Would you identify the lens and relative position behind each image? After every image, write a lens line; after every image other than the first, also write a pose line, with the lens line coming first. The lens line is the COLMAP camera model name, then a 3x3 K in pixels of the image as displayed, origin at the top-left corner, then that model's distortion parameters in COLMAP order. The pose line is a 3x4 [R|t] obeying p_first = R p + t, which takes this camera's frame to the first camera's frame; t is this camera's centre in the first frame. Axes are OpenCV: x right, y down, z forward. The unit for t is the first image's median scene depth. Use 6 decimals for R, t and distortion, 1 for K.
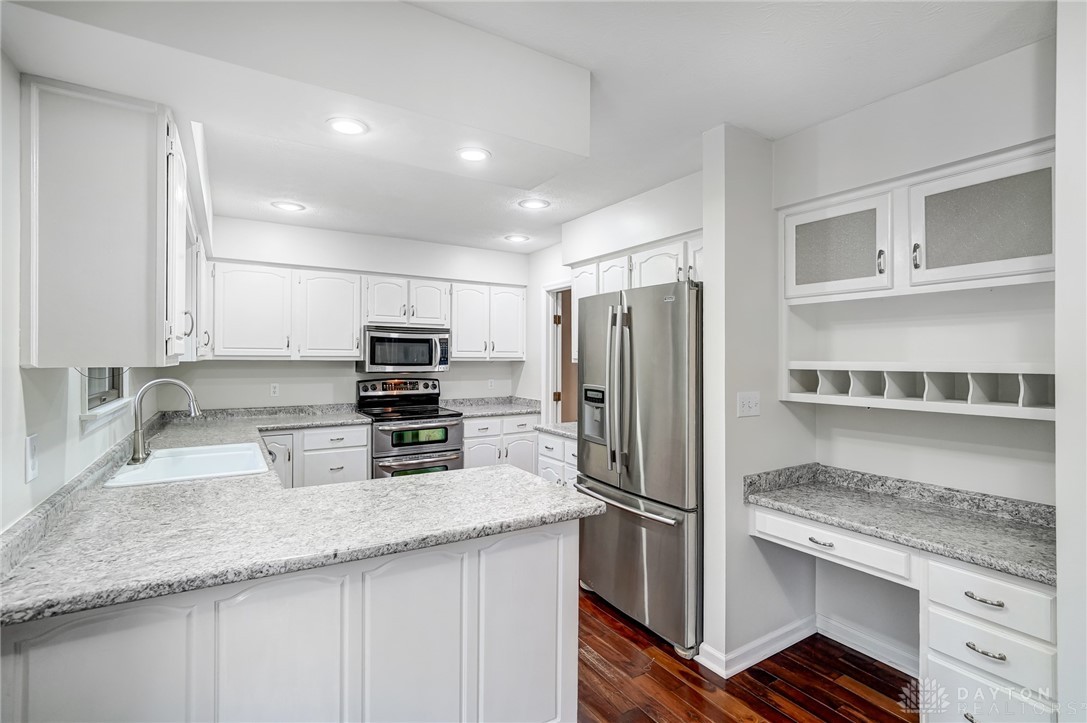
lens RADIAL K [[514.3, 0, 549.4], [0, 514.3, 357.4], [0, 0, 1]] dist [-0.002264, 0.001221]
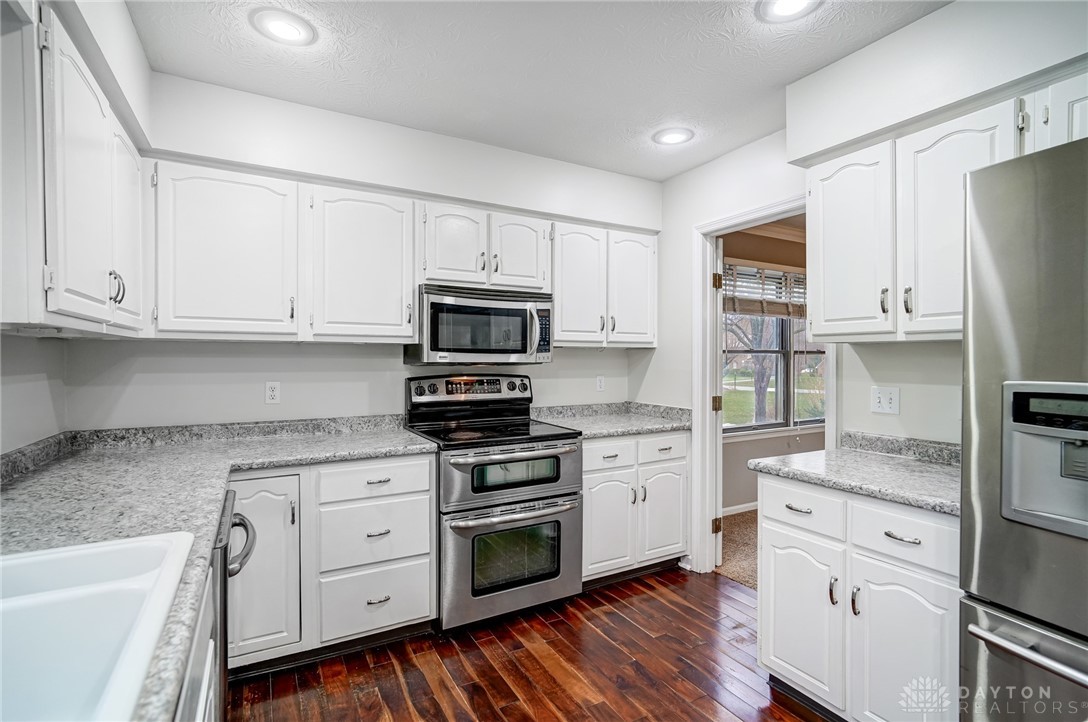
lens RADIAL K [[514.8, 0, 545.7], [0, 514.8, 361.7], [0, 0, 1]] dist [-0.002264, 0.001221]
pose [[0.998846, -0.002518, -0.047971, -0.178708], [0.002827, 0.999976, 0.006360, 0.022954], [0.047953, -0.006488, 0.998828, 0.395015]]
